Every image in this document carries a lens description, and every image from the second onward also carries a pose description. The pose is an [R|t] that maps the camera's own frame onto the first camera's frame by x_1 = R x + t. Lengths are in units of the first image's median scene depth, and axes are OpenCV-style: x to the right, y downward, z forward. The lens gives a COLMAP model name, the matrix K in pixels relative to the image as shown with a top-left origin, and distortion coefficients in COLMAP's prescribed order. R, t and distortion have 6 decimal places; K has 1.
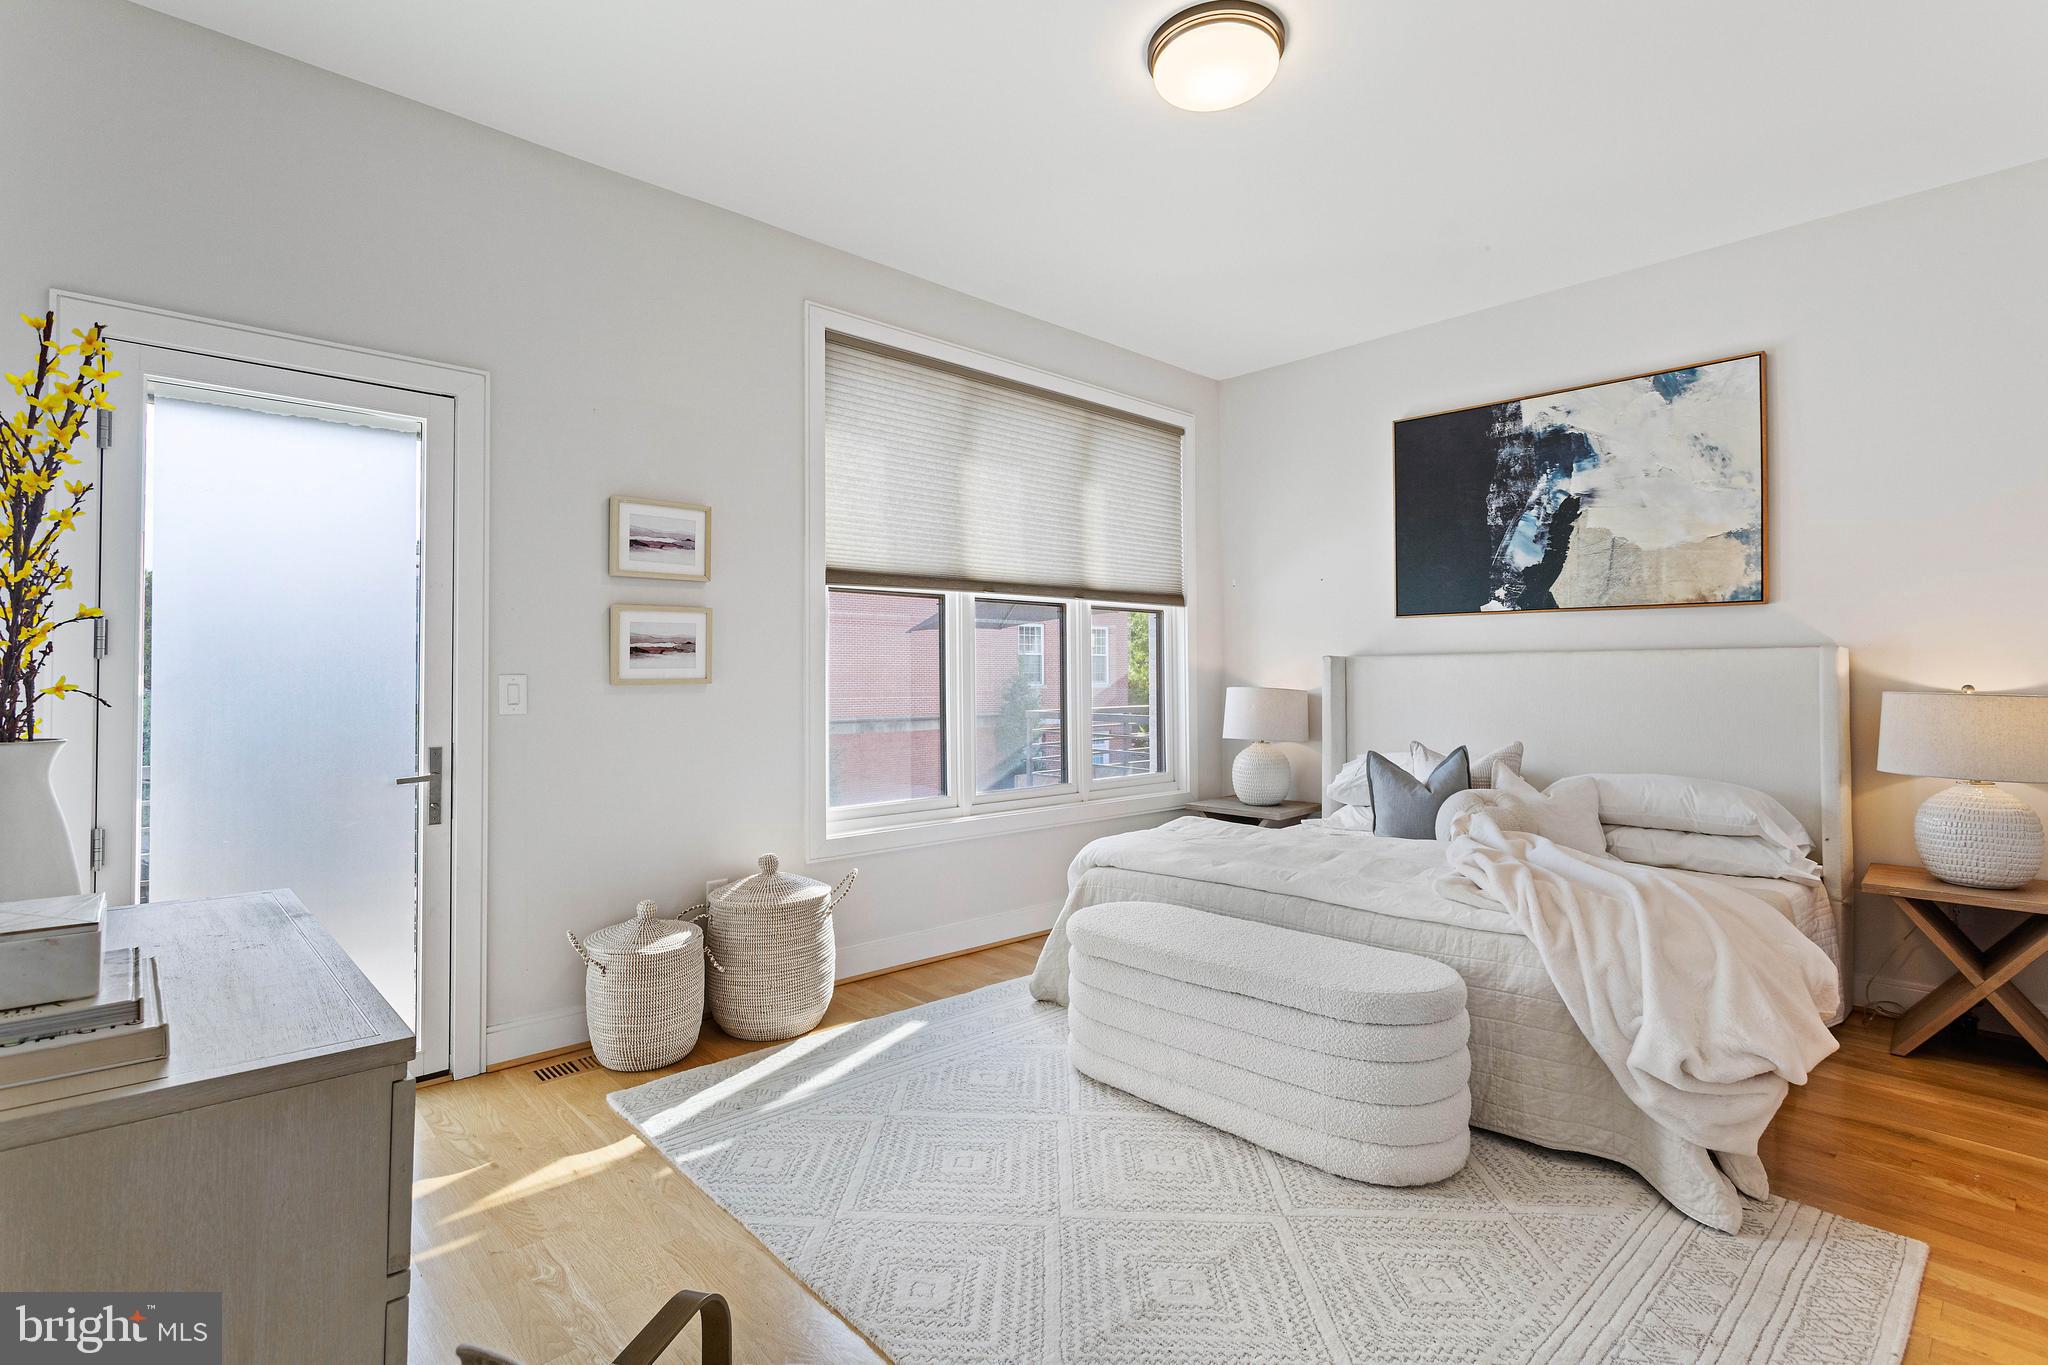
lens RADIAL K [[974.6, 0, 1019.6], [0, 974.6, 666.0], [0, 0, 1]] dist [0.002004, 0.000444]
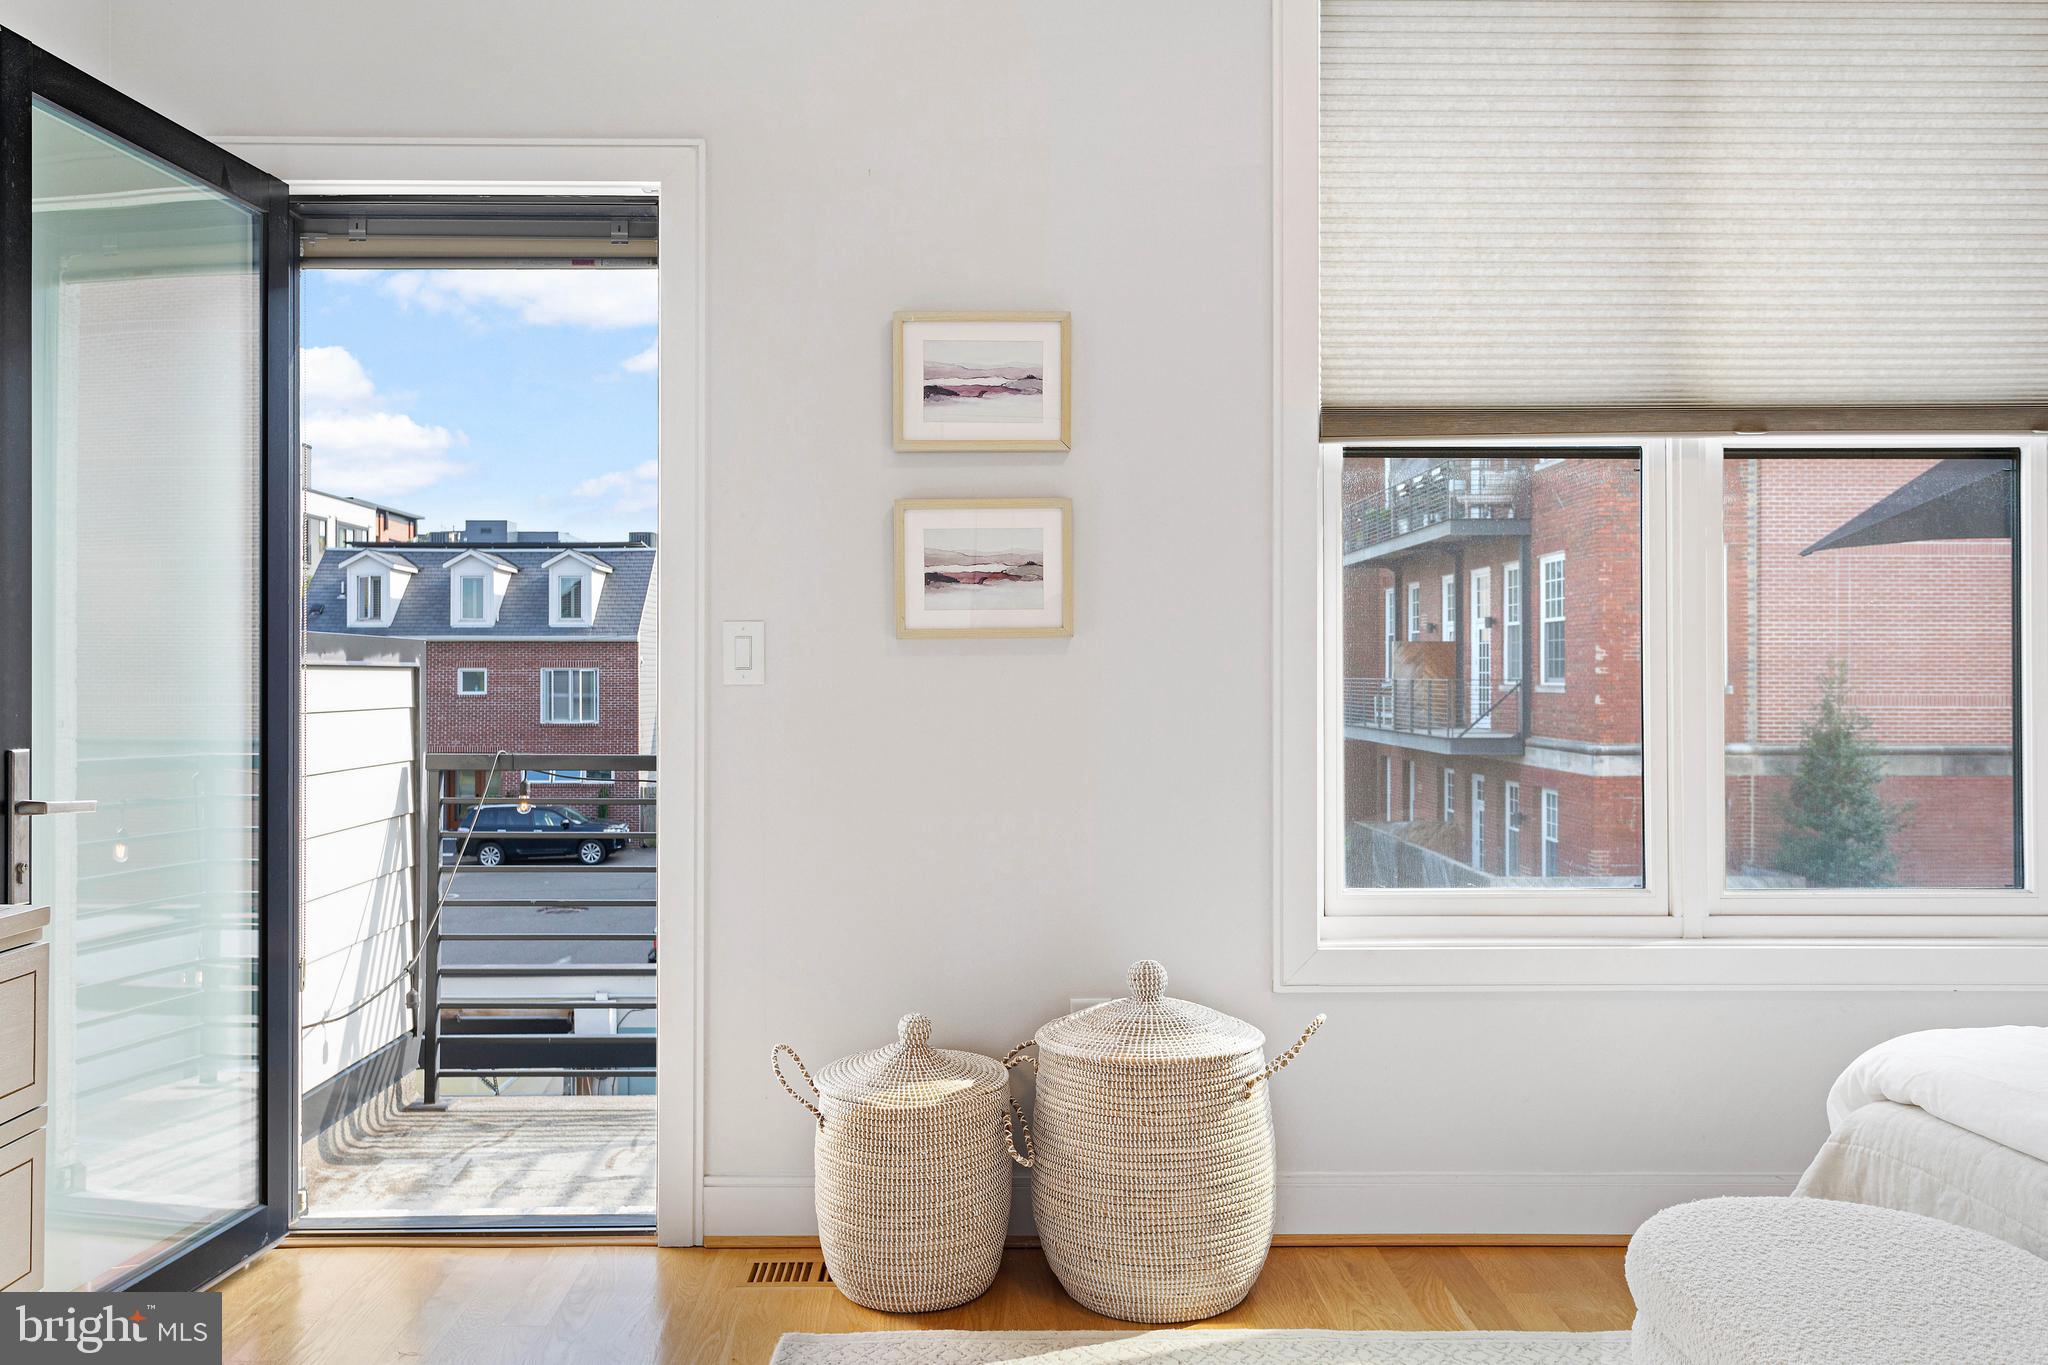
lens RADIAL K [[1614.0, 0, 1010.6], [0, 1614.0, 676.8], [0, 0, 1]] dist [0.001181, 0.000159]
pose [[0.745846, 0.003667, -0.666108, 0.216444], [0.005868, 0.999910, 0.012075, 0.024359], [0.666092, -0.012915, 0.745757, 0.254936]]
